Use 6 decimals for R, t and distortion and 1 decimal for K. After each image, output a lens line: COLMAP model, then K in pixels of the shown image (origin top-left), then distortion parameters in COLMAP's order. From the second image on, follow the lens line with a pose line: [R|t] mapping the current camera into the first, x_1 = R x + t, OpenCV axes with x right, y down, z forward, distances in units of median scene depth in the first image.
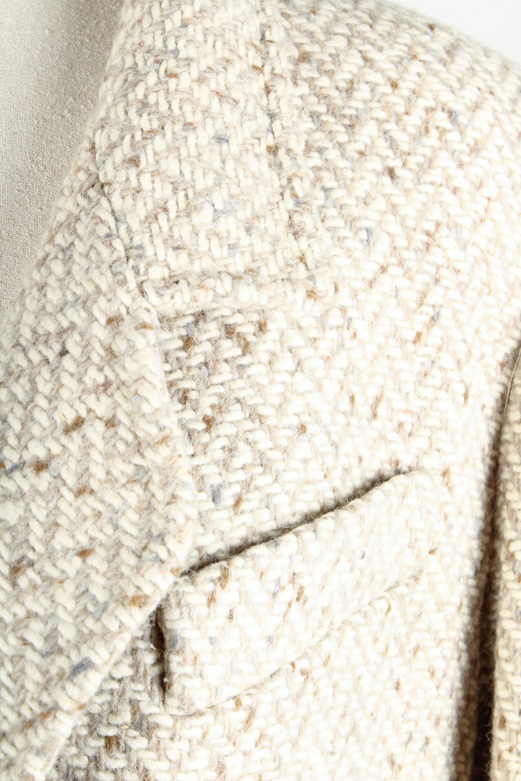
lens RADIAL K [[1855.3, 0, 260.8], [0, 1855.3, 392.2], [0, 0, 1]] dist [0.055909, 0.000000]
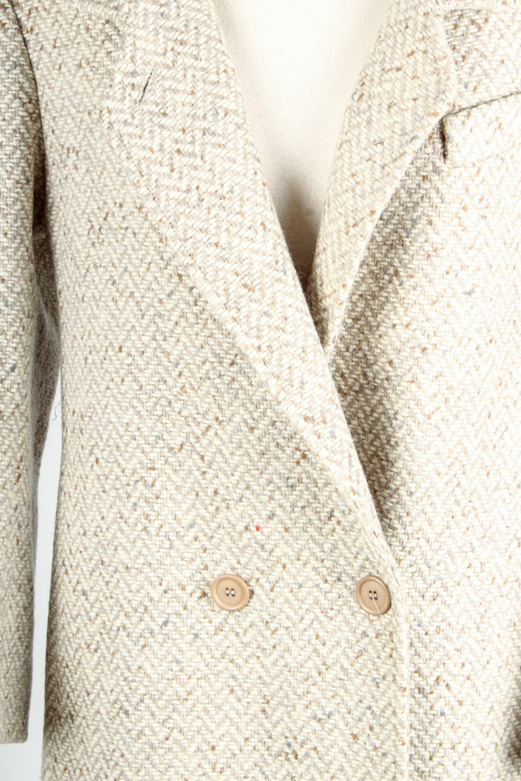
lens RADIAL K [[1855.3, 0, 258.1], [0, 1855.3, 389.4], [0, 0, 1]] dist [0.055909, 0.000000]
pose [[0.986304, 0.008075, -0.164740, 0.121826], [0.005669, 0.996551, 0.082787, 0.267292], [0.164840, -0.082587, 0.982857, -1.639444]]
